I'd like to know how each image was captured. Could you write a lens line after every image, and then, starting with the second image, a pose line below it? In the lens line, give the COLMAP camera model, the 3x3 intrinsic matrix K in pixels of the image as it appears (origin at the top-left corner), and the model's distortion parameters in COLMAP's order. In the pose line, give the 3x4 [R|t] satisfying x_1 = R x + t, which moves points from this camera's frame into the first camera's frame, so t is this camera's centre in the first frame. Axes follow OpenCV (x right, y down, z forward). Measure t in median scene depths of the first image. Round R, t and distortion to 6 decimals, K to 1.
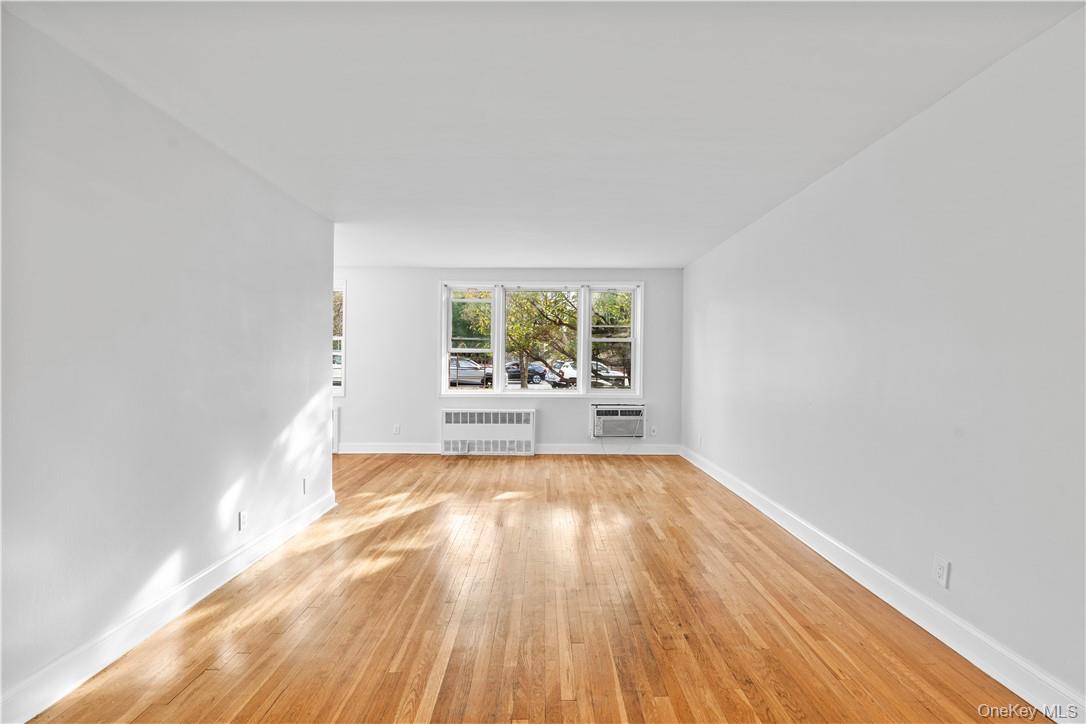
lens RADIAL K [[490.8, 0, 543.0], [0, 490.8, 362.0], [0, 0, 1]] dist [-0.002302, 0.000073]
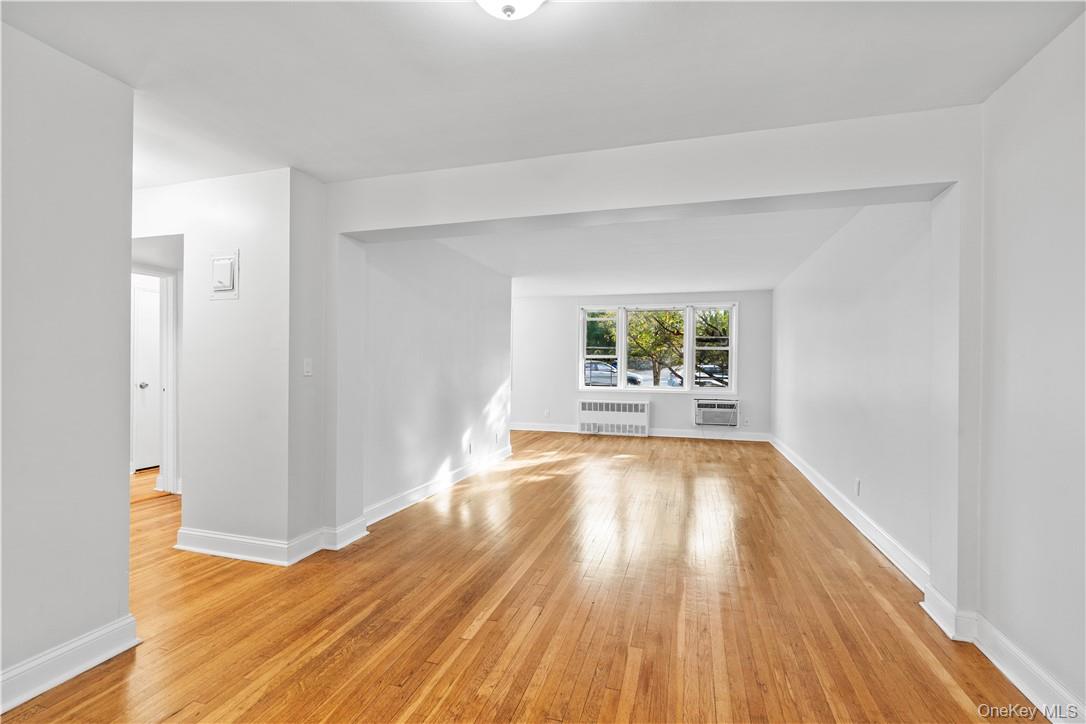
lens RADIAL K [[490.8, 0, 543.0], [0, 490.8, 362.0], [0, 0, 1]] dist [-0.002302, 0.000073]
pose [[0.959443, 0.001032, -0.281900, 0.082626], [-0.003789, 0.999950, -0.009237, 0.003483], [0.281876, 0.009931, 0.959399, -0.340582]]
